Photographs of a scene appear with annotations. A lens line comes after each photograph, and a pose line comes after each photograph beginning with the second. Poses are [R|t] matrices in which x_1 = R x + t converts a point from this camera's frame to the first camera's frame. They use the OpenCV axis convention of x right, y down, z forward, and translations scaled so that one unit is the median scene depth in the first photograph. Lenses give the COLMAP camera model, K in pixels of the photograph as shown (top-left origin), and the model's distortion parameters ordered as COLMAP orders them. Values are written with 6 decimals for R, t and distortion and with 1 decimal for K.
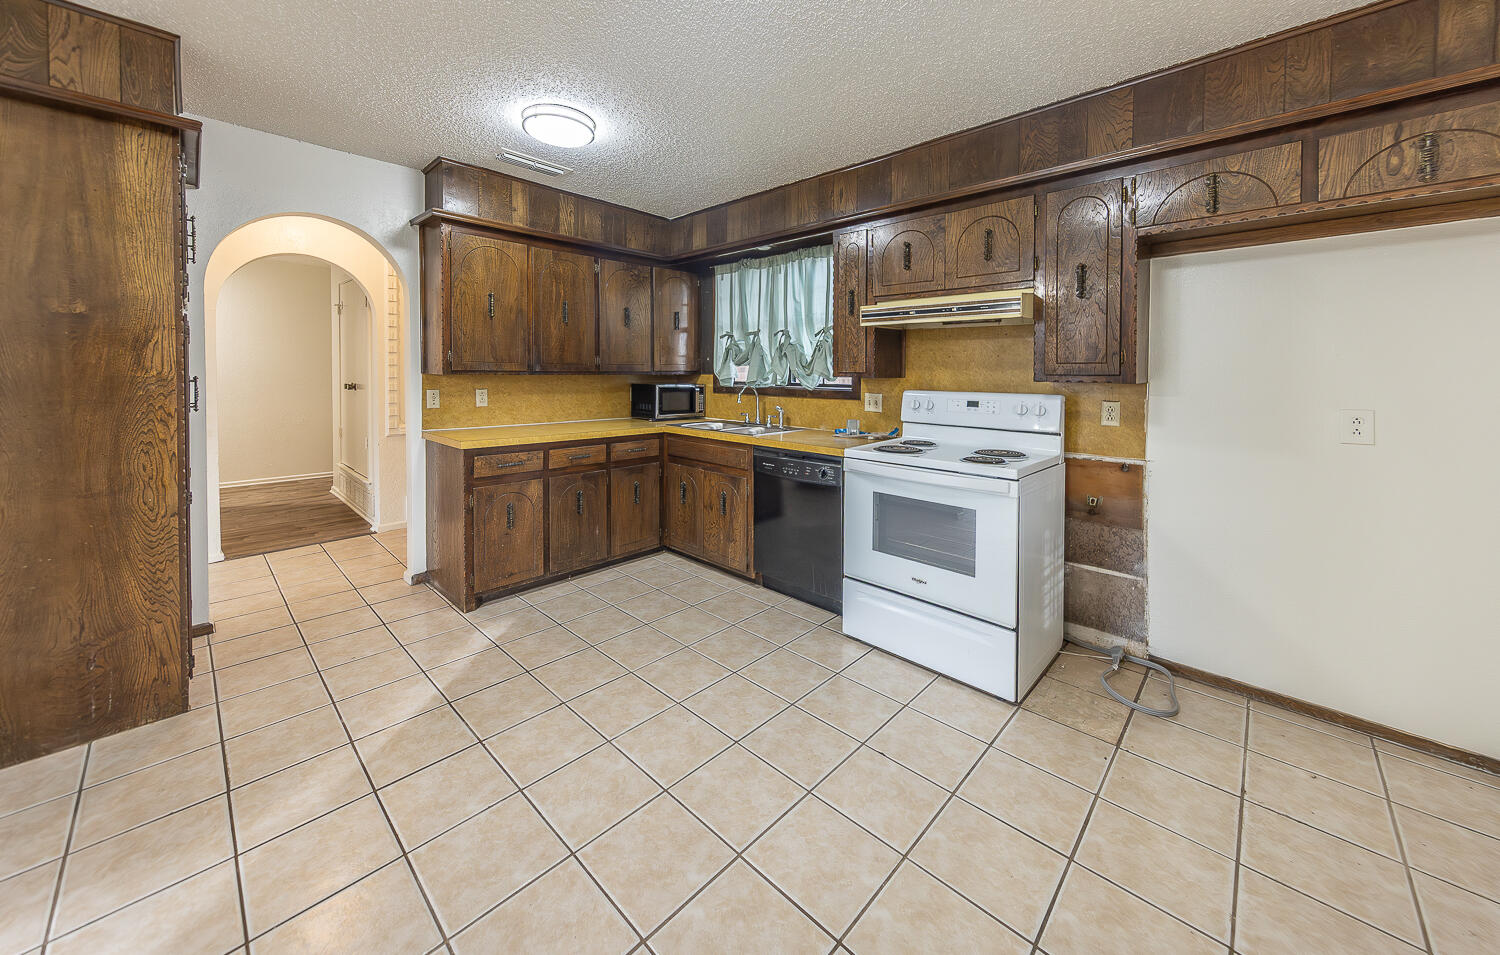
lens RADIAL K [[543.8, 0, 767.0], [0, 543.8, 378.6], [0, 0, 1]] dist [0.006904, -0.000314]
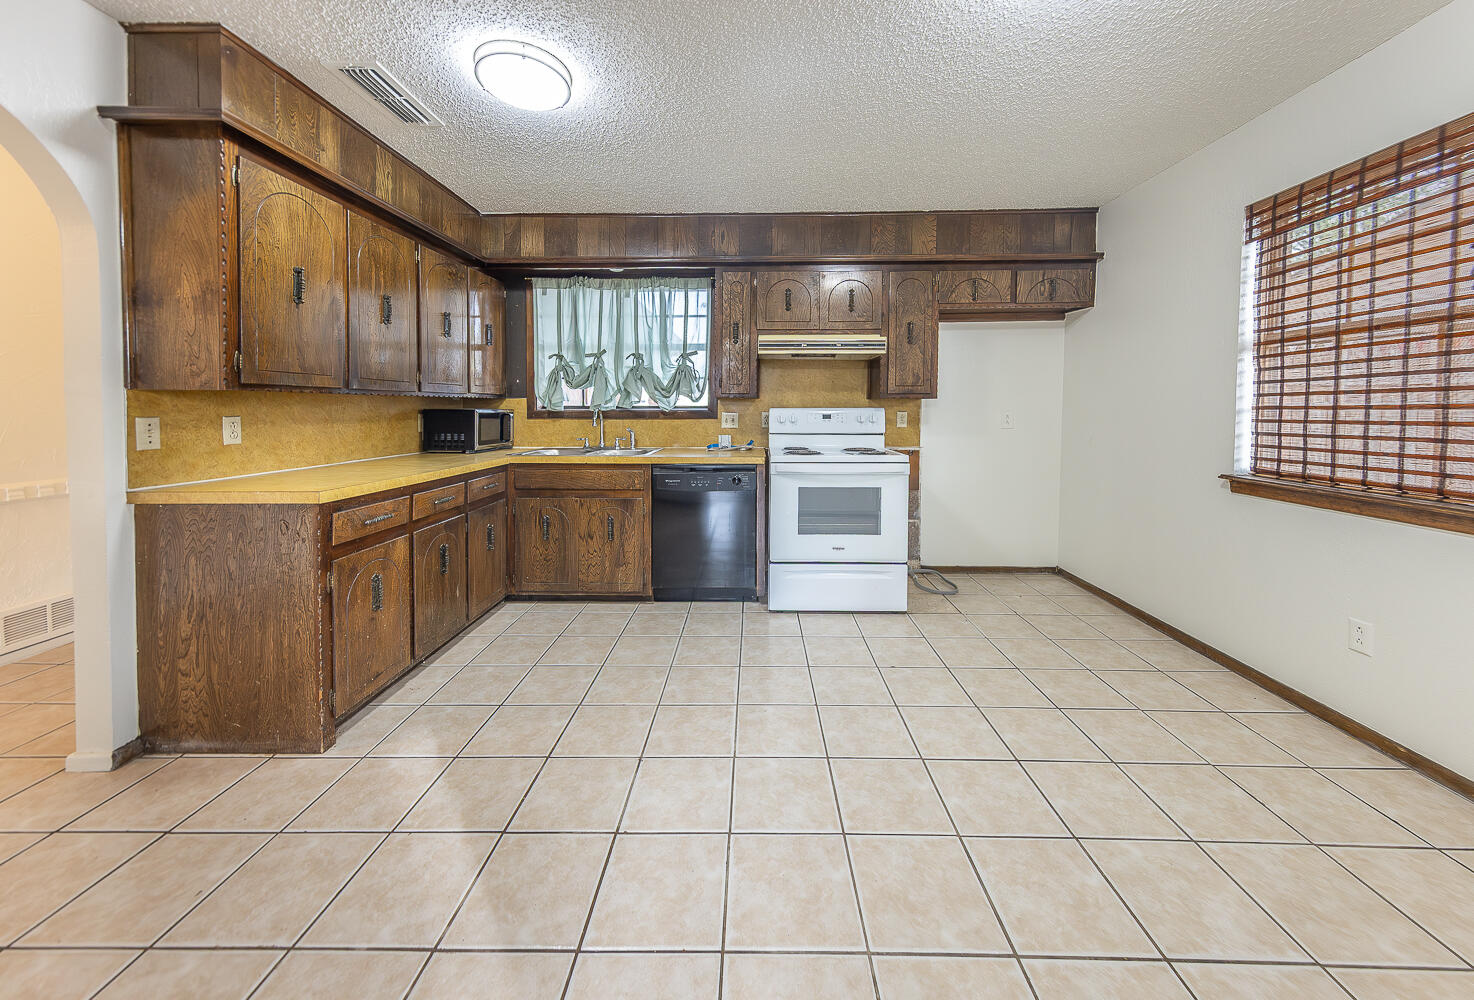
lens RADIAL K [[488.5, 0, 767.4], [0, 488.5, 416.9], [0, 0, 1]] dist [0.005938, -0.000117]
pose [[0.740489, -0.023564, 0.671656, -0.465854], [0.015699, 0.999719, 0.017766, 0.020224], [-0.671885, -0.002611, 0.740651, 0.173074]]
